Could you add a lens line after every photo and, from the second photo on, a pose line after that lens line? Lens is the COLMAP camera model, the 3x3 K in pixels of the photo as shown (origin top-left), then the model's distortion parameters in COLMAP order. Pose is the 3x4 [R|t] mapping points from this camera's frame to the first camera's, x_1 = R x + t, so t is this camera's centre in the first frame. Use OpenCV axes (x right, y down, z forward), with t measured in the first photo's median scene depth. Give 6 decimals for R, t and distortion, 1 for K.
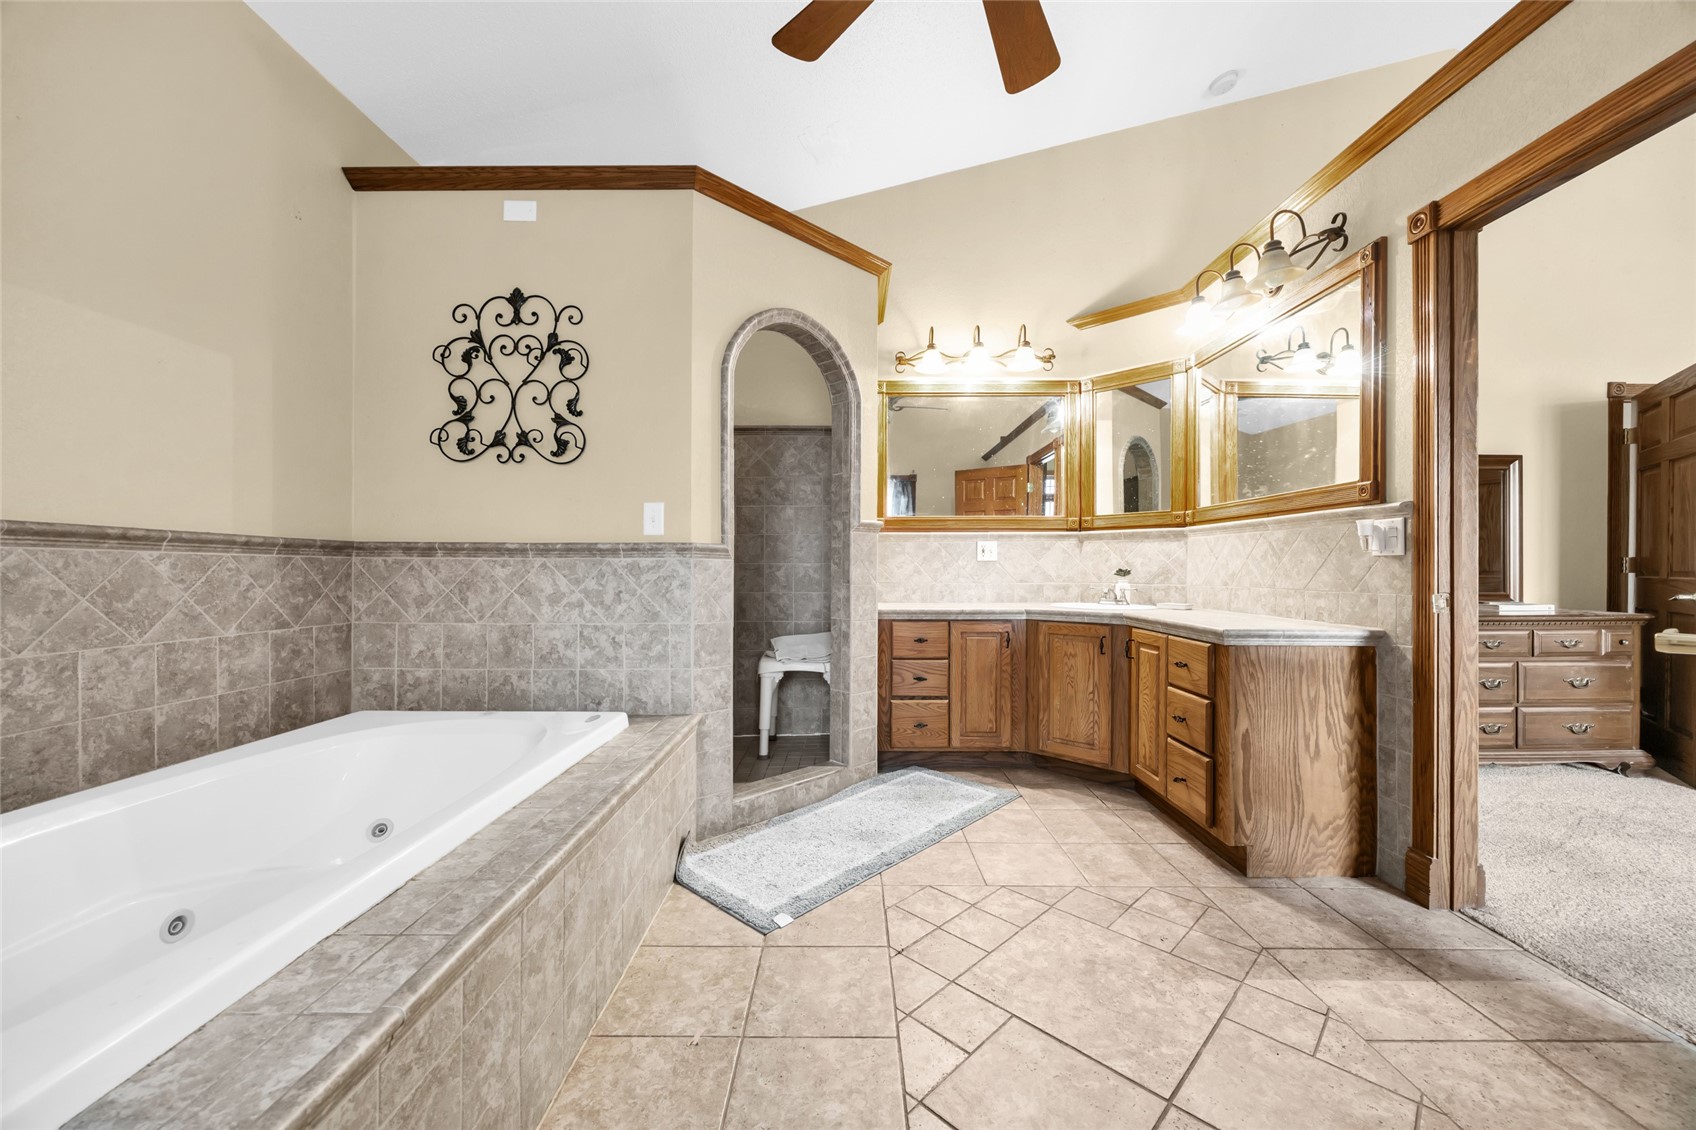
lens RADIAL K [[648.3, 0, 848.6], [0, 648.3, 567.2], [0, 0, 1]] dist [-0.001910, -0.000090]
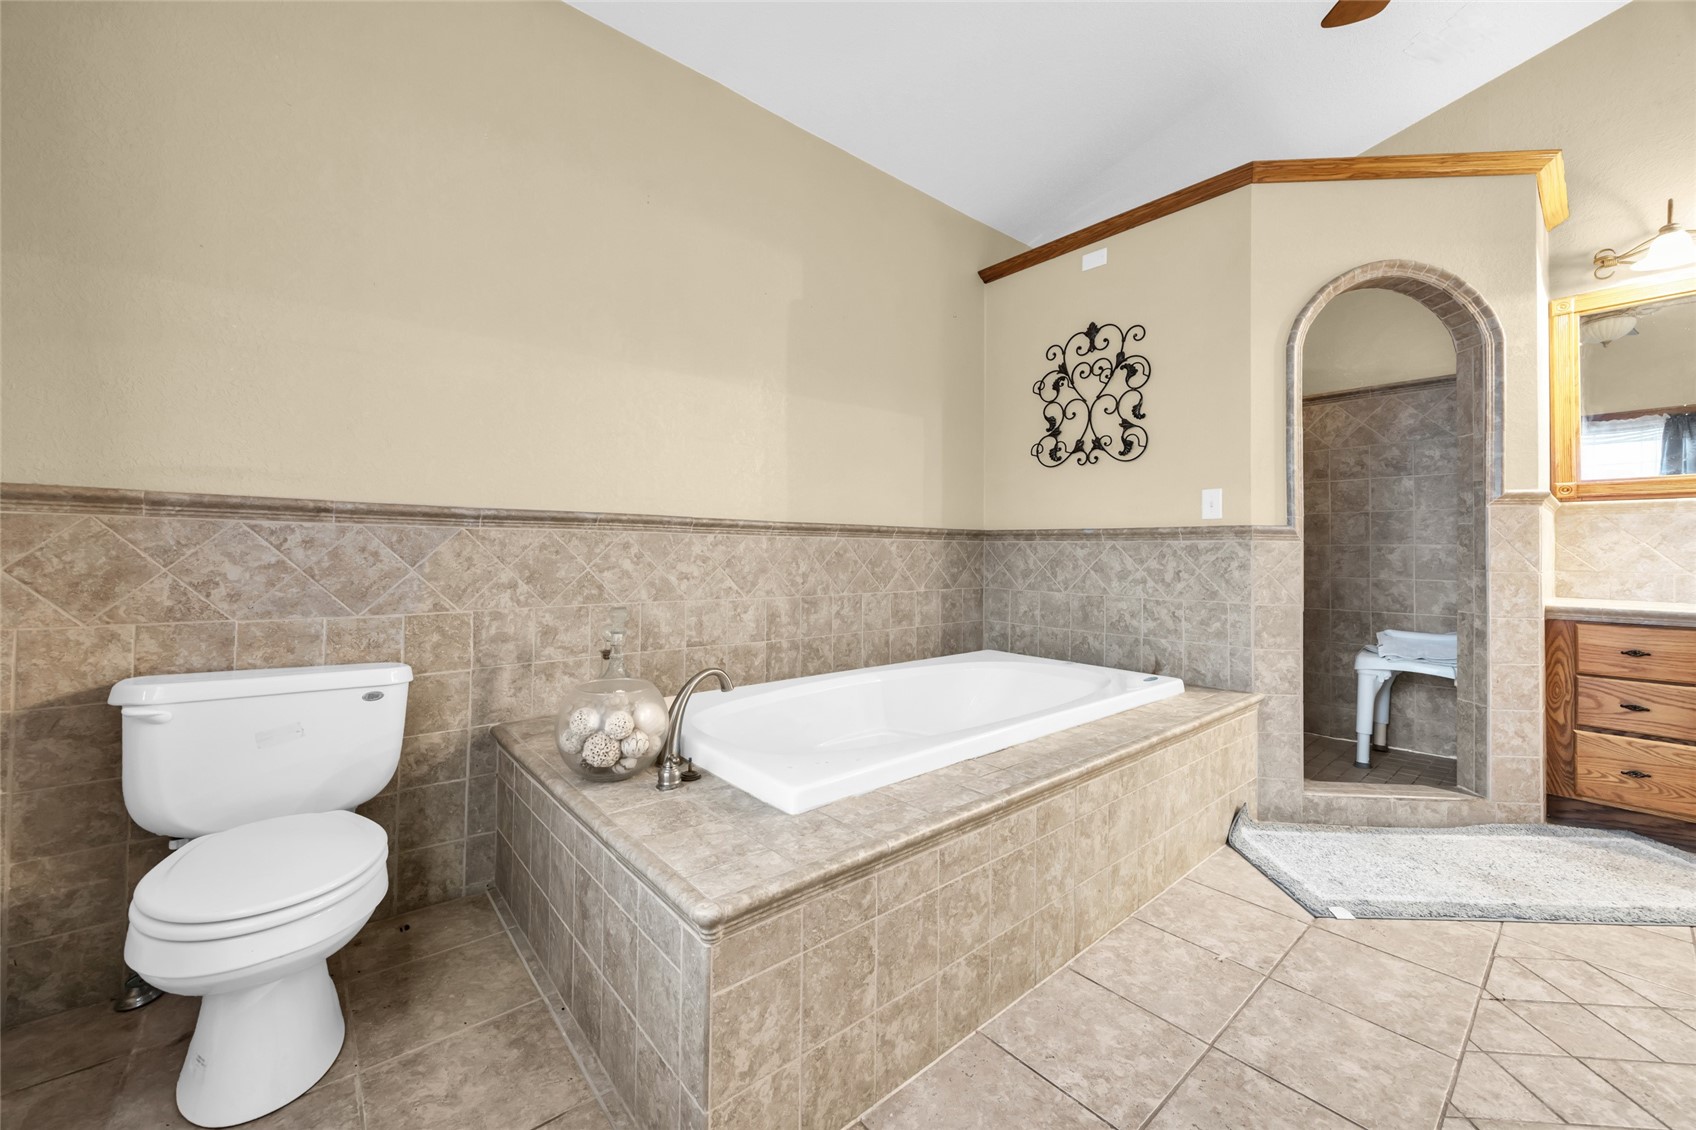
lens RADIAL K [[648.3, 0, 847.8], [0, 648.3, 549.3], [0, 0, 1]] dist [-0.001910, -0.000090]
pose [[0.649369, 0.003293, -0.760466, 0.122086], [-0.002404, 0.999995, 0.002277, -0.000437], [0.760470, 0.000349, 0.649373, -0.151218]]
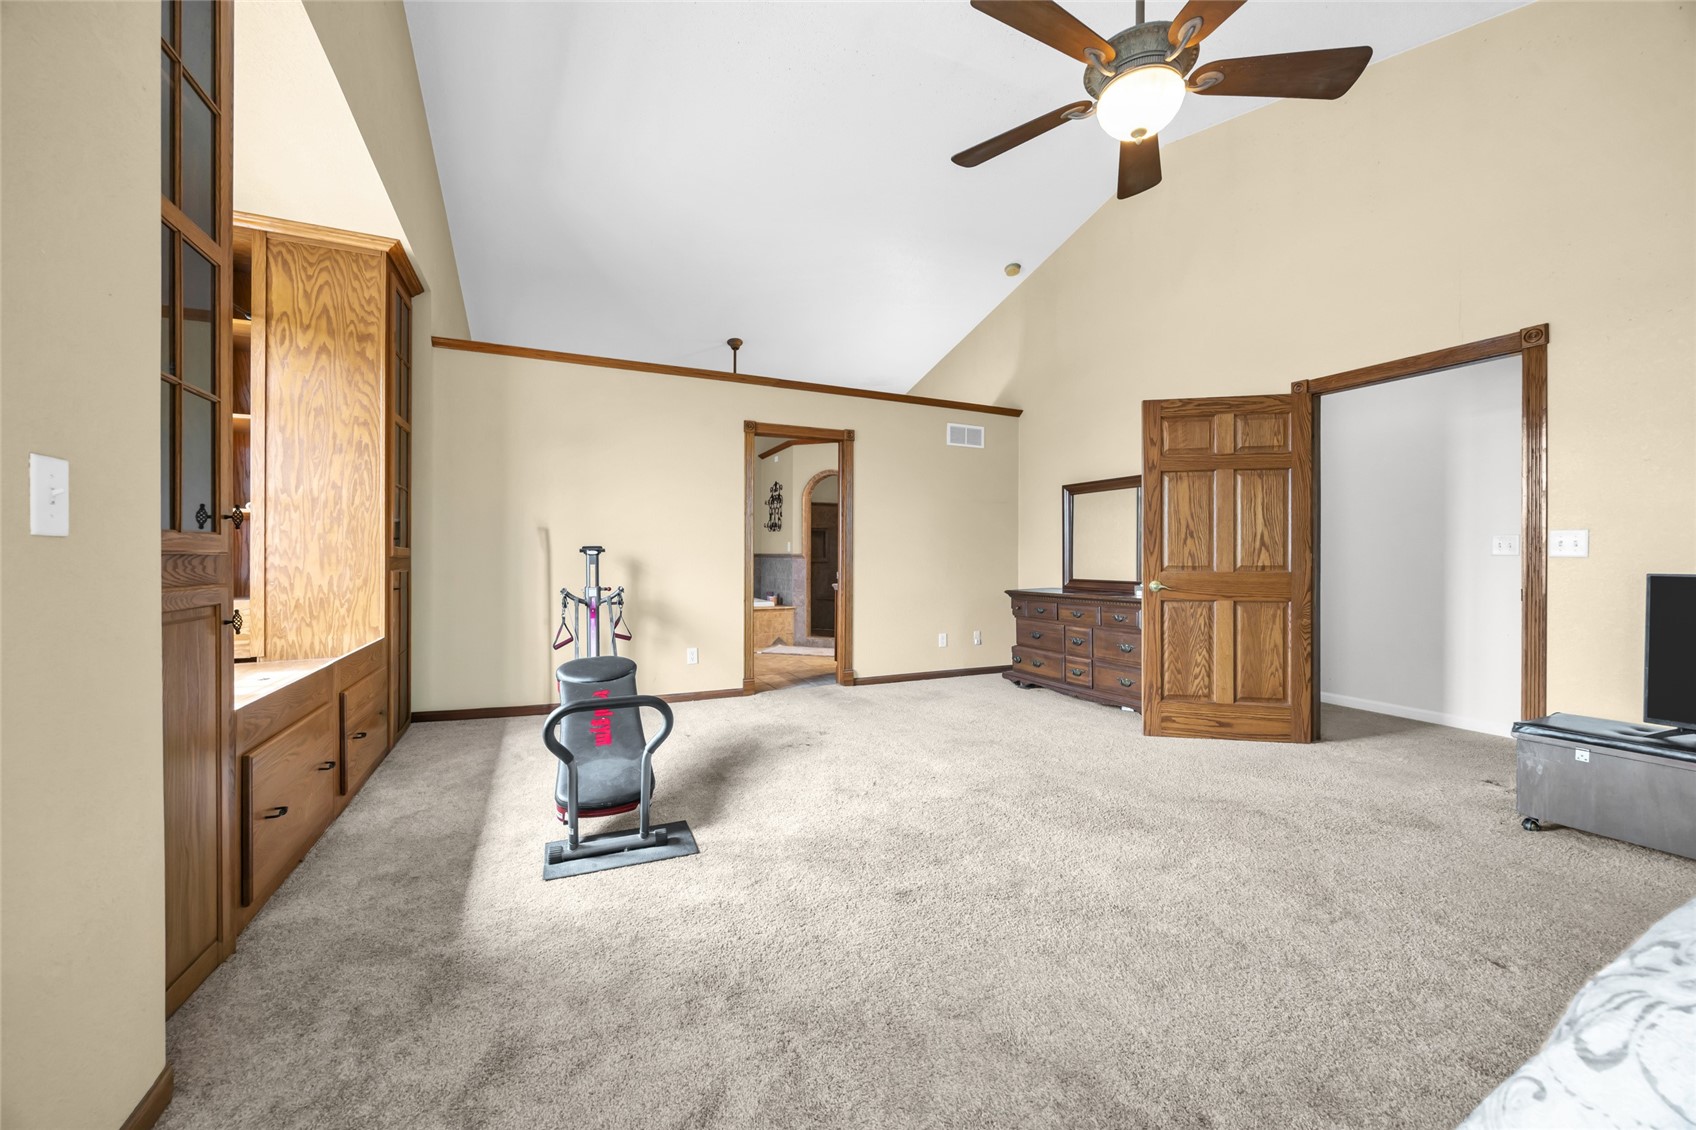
lens RADIAL K [[648.3, 0, 846.5], [0, 648.3, 563.7], [0, 0, 1]] dist [-0.001910, -0.000090]
pose [[0.431050, 0.004526, -0.902317, 2.778634], [-0.001043, 0.999989, 0.004517, -0.004647], [0.902328, -0.001006, 0.431050, -0.149600]]
